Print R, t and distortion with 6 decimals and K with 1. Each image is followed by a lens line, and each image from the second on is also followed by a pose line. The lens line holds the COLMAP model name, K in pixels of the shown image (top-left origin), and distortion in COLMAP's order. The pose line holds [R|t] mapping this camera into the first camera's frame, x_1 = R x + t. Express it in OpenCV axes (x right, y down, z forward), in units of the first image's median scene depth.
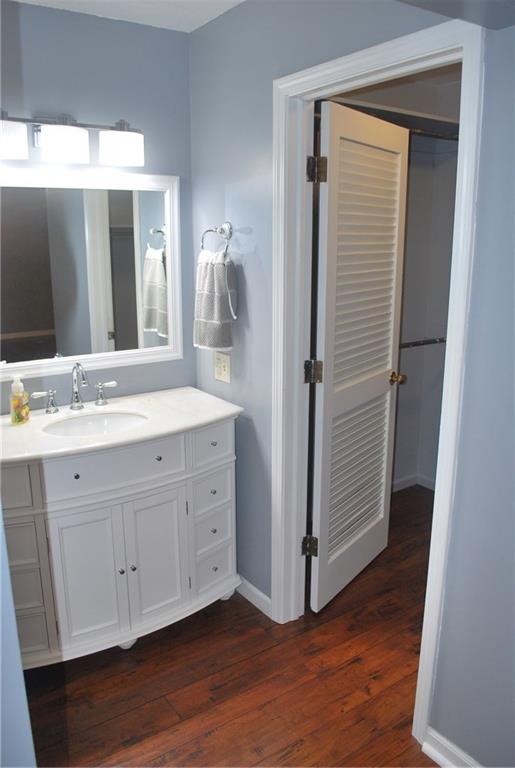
lens RADIAL K [[607.5, 0, 256.3], [0, 607.5, 380.8], [0, 0, 1]] dist [-0.082236, 0.009455]
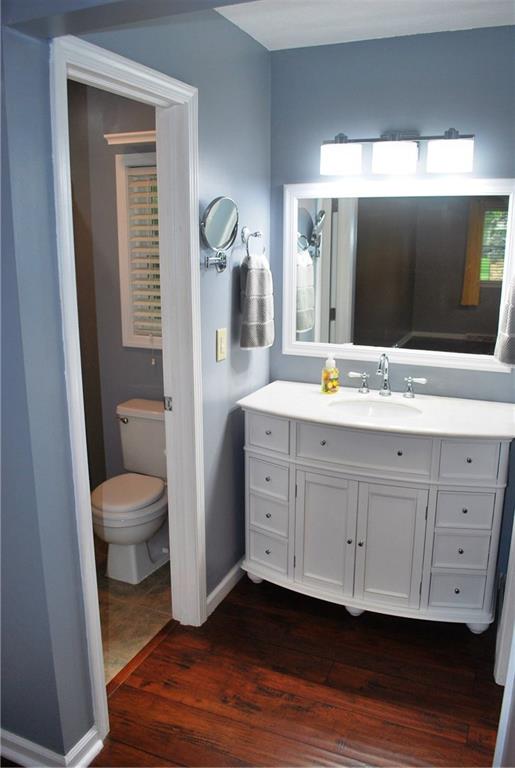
lens RADIAL K [[592.5, 0, 257.5], [0, 592.5, 384.0], [0, 0, 1]] dist [-0.093946, 0.000672]
pose [[0.519159, 0.191346, -0.832983, 0.519015], [-0.198582, 0.974950, 0.100191, -0.038909], [0.831288, 0.113400, 0.544152, 0.229686]]
